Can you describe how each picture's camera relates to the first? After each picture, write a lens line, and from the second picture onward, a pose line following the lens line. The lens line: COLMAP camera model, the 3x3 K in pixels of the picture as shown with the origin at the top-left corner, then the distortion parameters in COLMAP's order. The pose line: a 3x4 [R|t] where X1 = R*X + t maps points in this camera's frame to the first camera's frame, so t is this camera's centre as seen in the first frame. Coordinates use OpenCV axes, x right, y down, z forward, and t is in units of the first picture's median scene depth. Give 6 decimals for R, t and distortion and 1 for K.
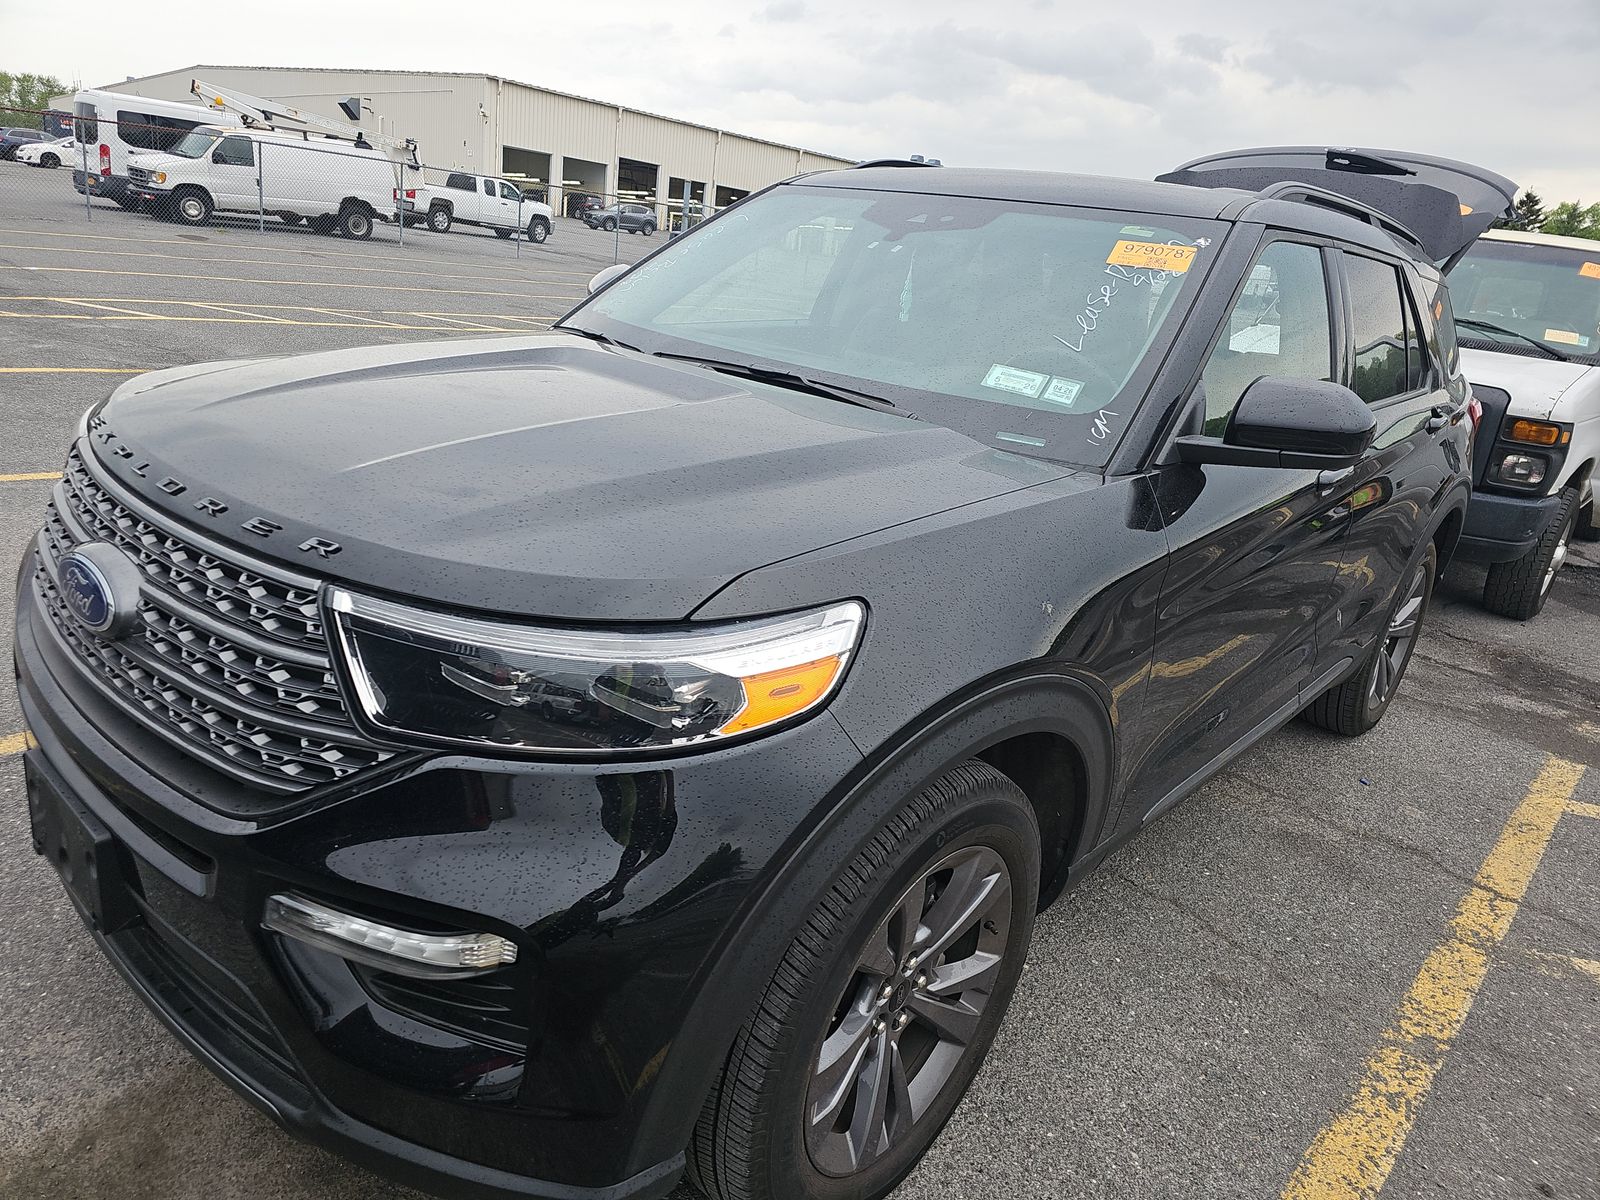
lens RADIAL K [[1060.8, 0, 800.0], [0, 1060.8, 600.0], [0, 0, 1]] dist [0.061014, -0.054283]
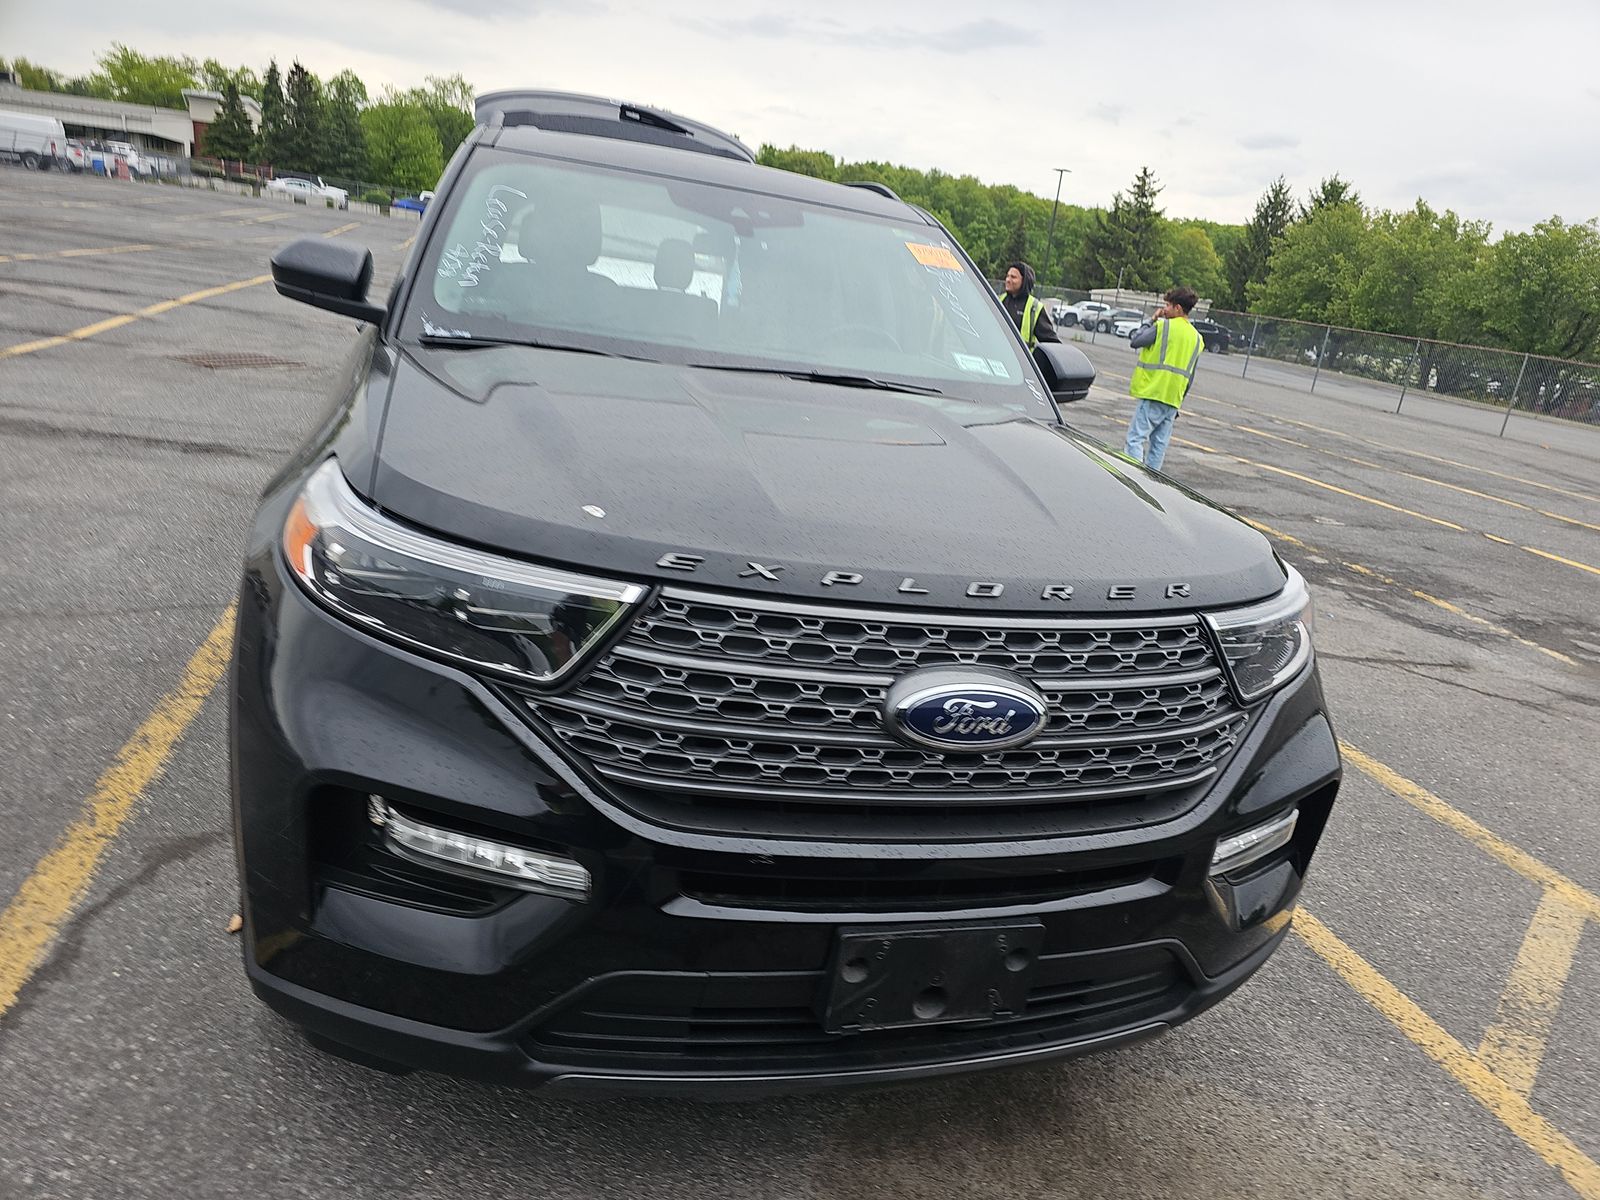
lens RADIAL K [[1060.8, 0, 800.0], [0, 1060.8, 600.0], [0, 0, 1]] dist [0.061014, -0.054283]
pose [[0.530805, -0.289763, 0.796419, -0.930821], [0.191155, 0.956453, 0.220585, -0.221579], [-0.825655, 0.035152, 0.563080, 0.363189]]
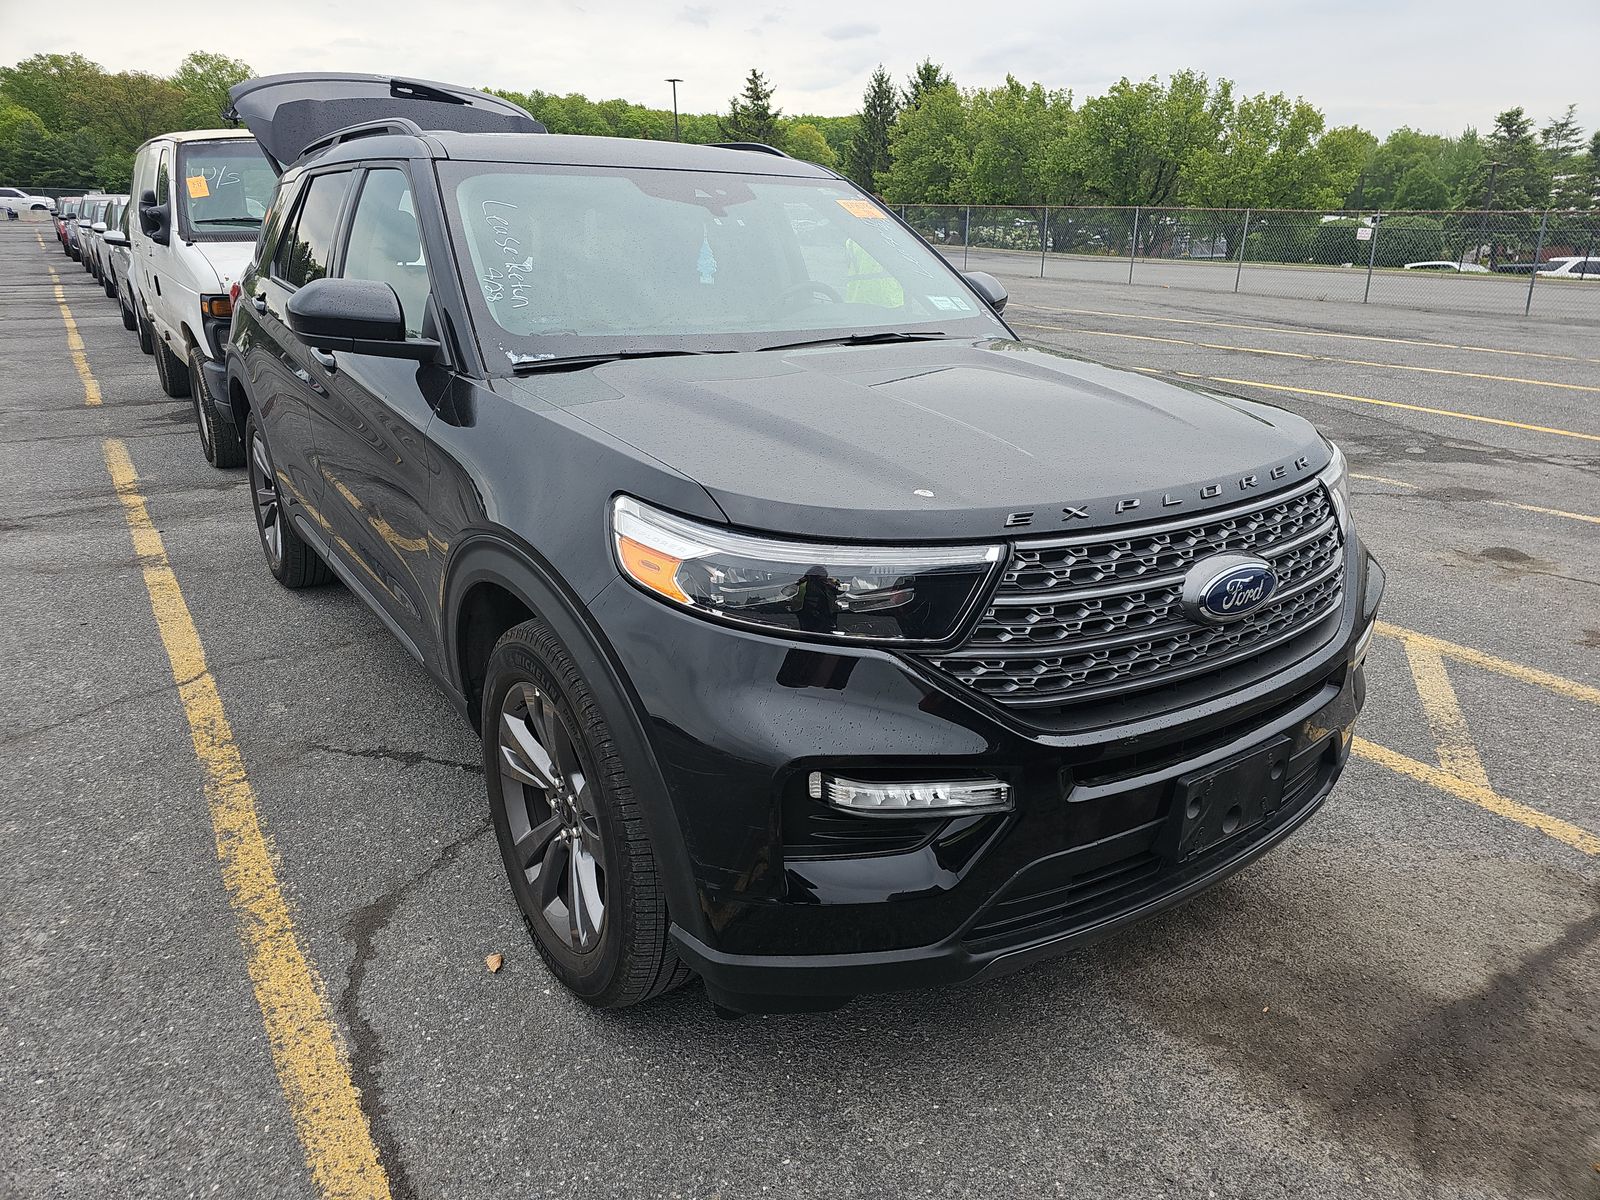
lens RADIAL K [[1066.9, 0, 783.2], [0, 1066.9, 587.0], [0, 0, 1]] dist [0.087050, -0.088795]
pose [[0.229758, -0.418749, 0.878556, -1.168208], [0.323286, 0.884286, 0.336935, -0.373357], [-0.917985, 0.206611, 0.338547, 0.658330]]
